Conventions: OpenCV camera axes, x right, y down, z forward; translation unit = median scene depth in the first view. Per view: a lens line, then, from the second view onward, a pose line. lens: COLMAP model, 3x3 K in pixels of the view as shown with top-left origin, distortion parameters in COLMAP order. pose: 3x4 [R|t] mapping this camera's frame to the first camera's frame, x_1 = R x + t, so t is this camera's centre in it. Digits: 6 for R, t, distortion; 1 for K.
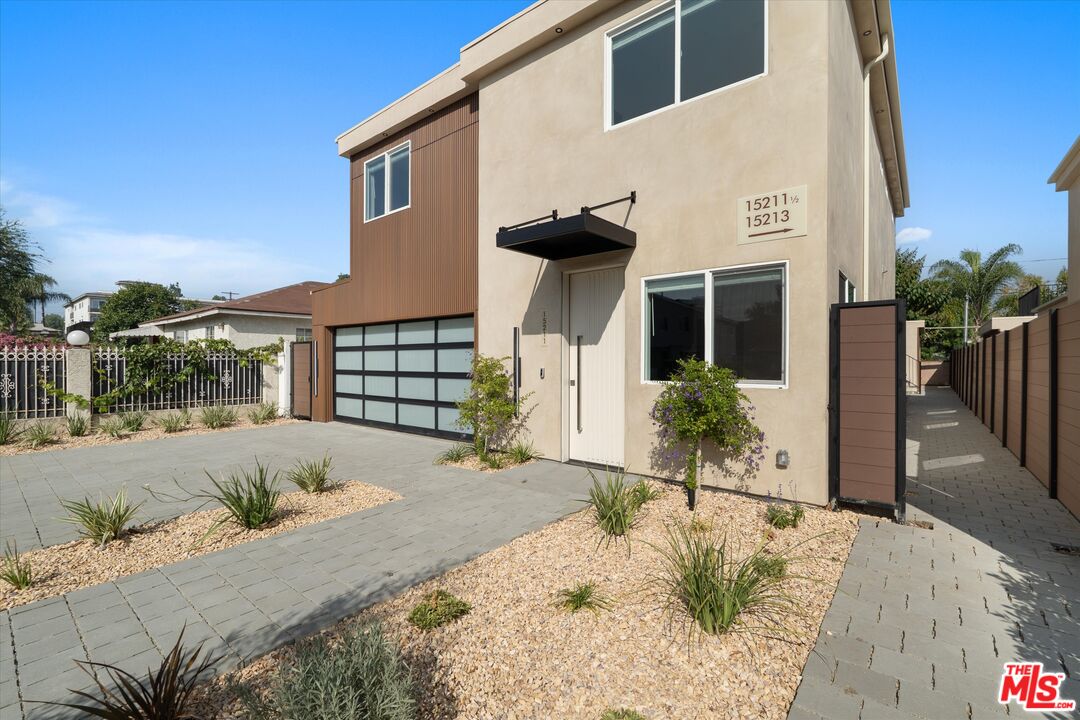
lens RADIAL K [[475.1, 0, 539.4], [0, 475.1, 361.2], [0, 0, 1]] dist [-0.002725, -0.000173]
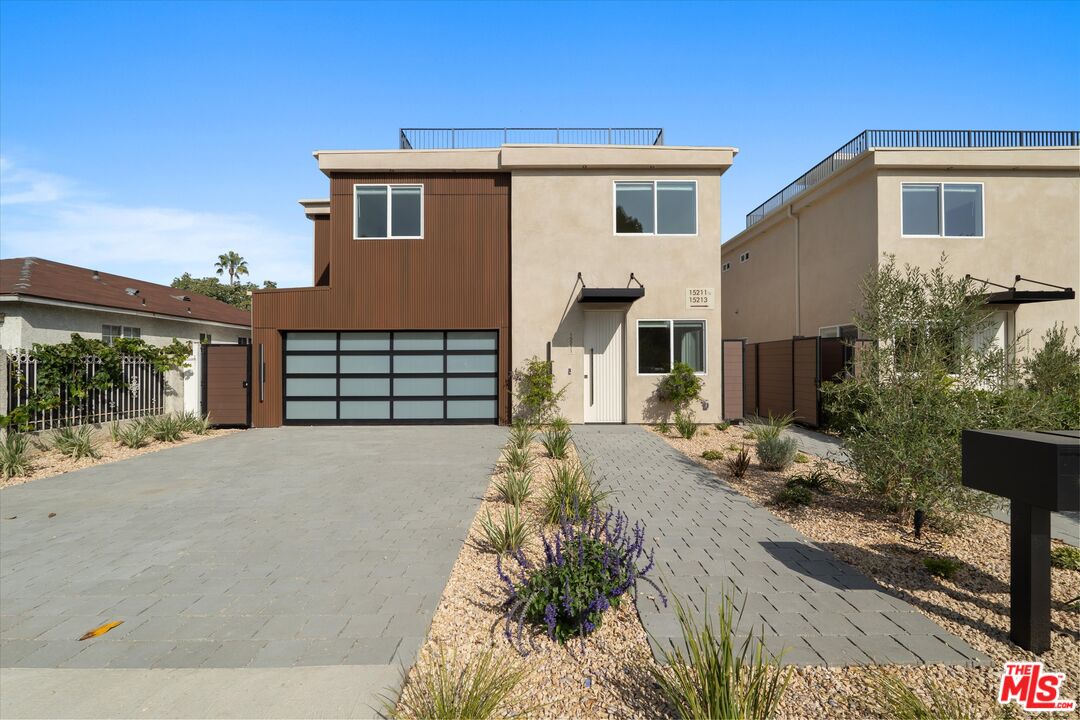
lens RADIAL K [[475.1, 0, 539.6], [0, 475.1, 360.9], [0, 0, 1]] dist [-0.002725, -0.000173]
pose [[0.769955, 0.005317, 0.638076, -0.742814], [0.004643, 0.999892, -0.013935, 0.008520], [-0.638081, 0.013692, 0.769847, -0.119757]]
